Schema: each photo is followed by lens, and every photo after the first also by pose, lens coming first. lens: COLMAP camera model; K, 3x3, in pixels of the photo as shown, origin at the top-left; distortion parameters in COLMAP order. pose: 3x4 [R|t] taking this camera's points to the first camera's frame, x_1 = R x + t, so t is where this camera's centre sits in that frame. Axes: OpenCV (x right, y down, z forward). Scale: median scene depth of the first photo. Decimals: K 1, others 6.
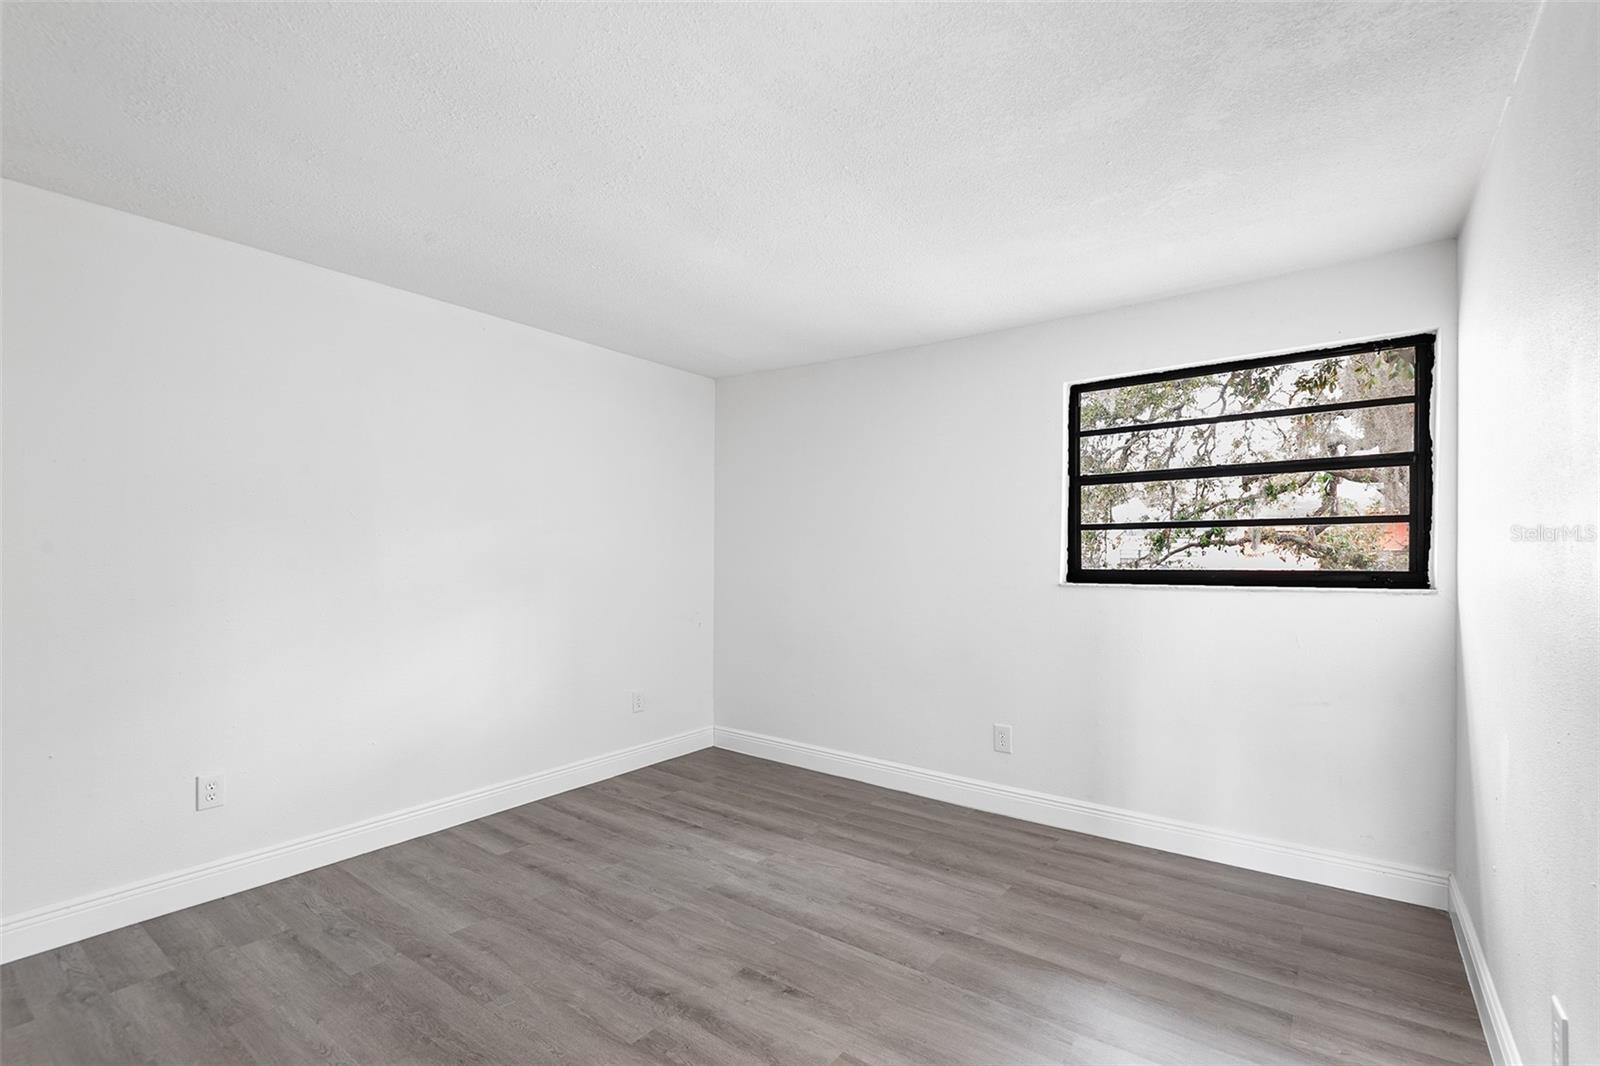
lens RADIAL K [[725.4, 0, 800.8], [0, 725.4, 541.6], [0, 0, 1]] dist [0.012153, -0.006444]
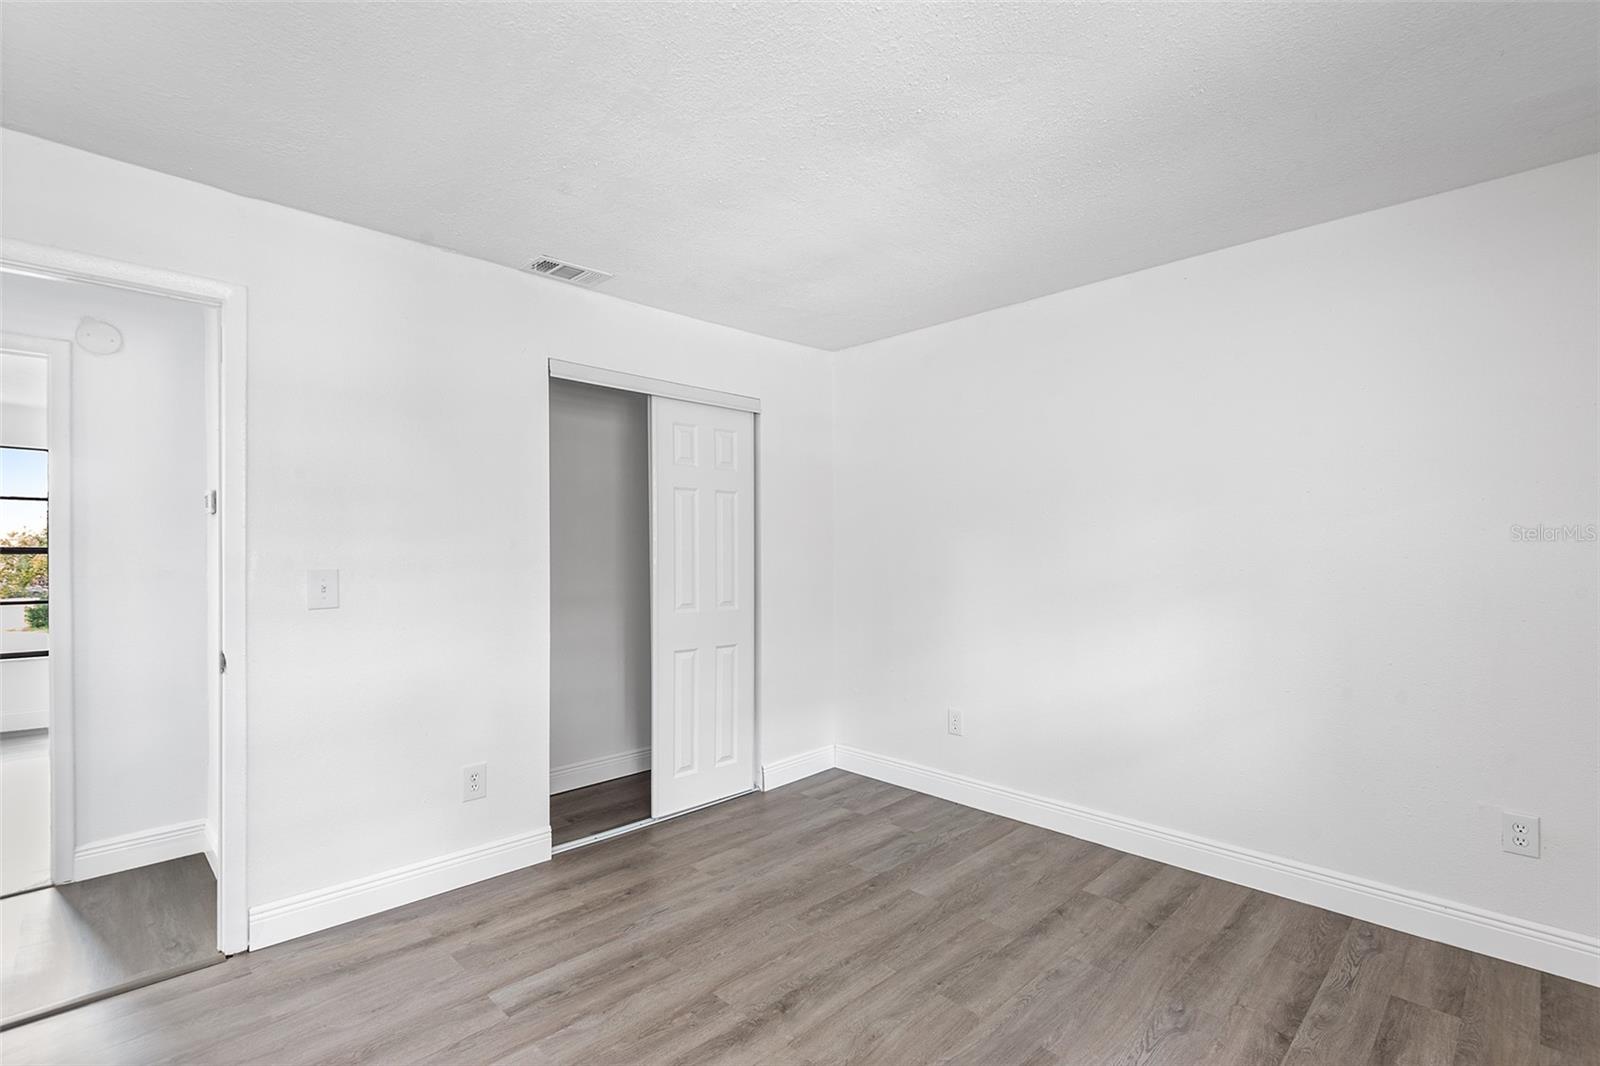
lens RADIAL K [[725.4, 0, 800.7], [0, 725.4, 543.0], [0, 0, 1]] dist [0.012153, -0.006444]
pose [[-0.140708, -0.012024, -0.989978, 0.583271], [0.011120, 0.999844, -0.013724, 0.018693], [0.989989, -0.012940, -0.140553, 0.892842]]
